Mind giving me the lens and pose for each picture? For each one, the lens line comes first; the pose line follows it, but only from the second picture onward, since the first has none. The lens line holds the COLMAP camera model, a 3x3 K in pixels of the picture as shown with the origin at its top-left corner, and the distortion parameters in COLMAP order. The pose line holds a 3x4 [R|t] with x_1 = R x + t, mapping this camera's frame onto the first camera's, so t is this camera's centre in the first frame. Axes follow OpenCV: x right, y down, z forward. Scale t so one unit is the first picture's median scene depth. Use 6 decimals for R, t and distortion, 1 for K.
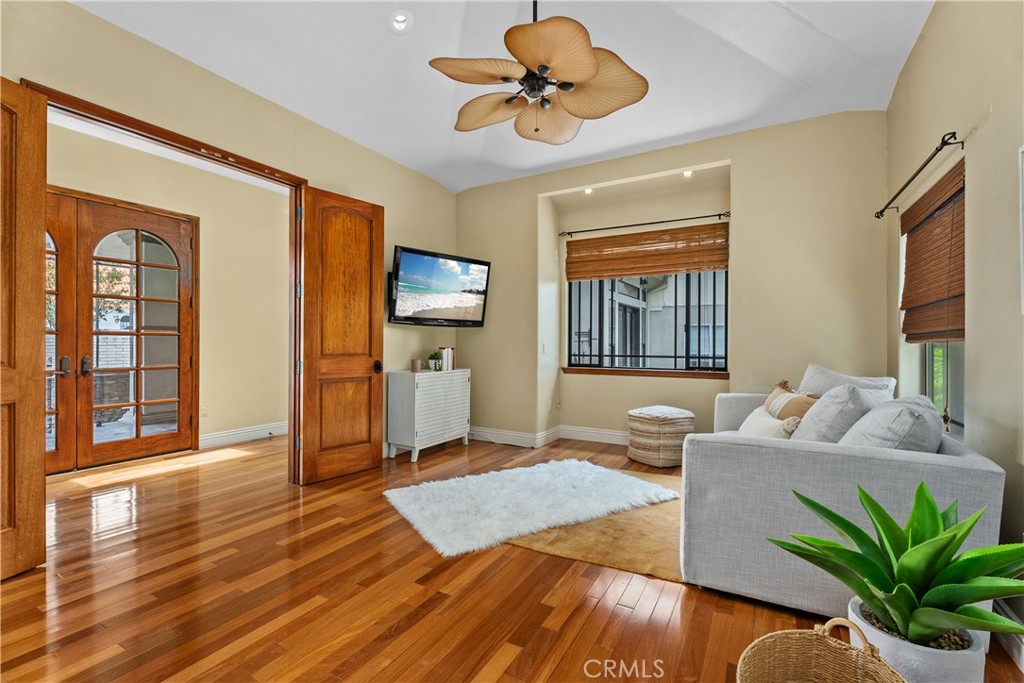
lens RADIAL K [[457.9, 0, 510.1], [0, 457.9, 339.8], [0, 0, 1]] dist [0.003712, -0.002260]
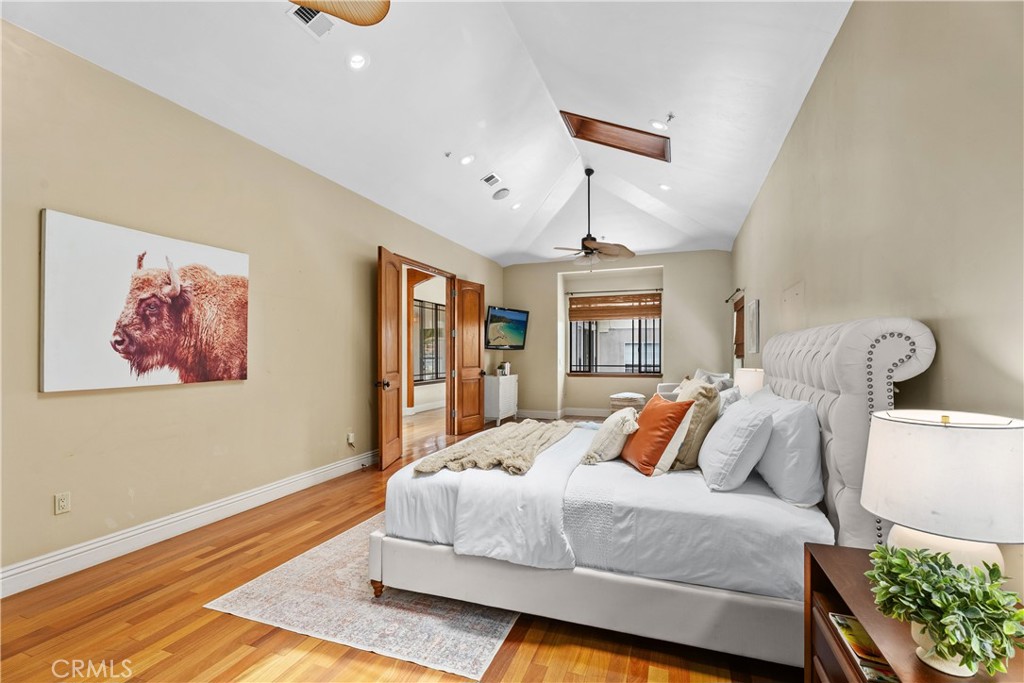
lens RADIAL K [[457.9, 0, 512.6], [0, 457.9, 351.4], [0, 0, 1]] dist [0.003712, -0.002260]
pose [[0.987680, -0.007524, 0.156304, -0.385467], [0.007456, 0.999972, 0.001022, -0.024569], [-0.156308, 0.000156, 0.987708, -0.694402]]
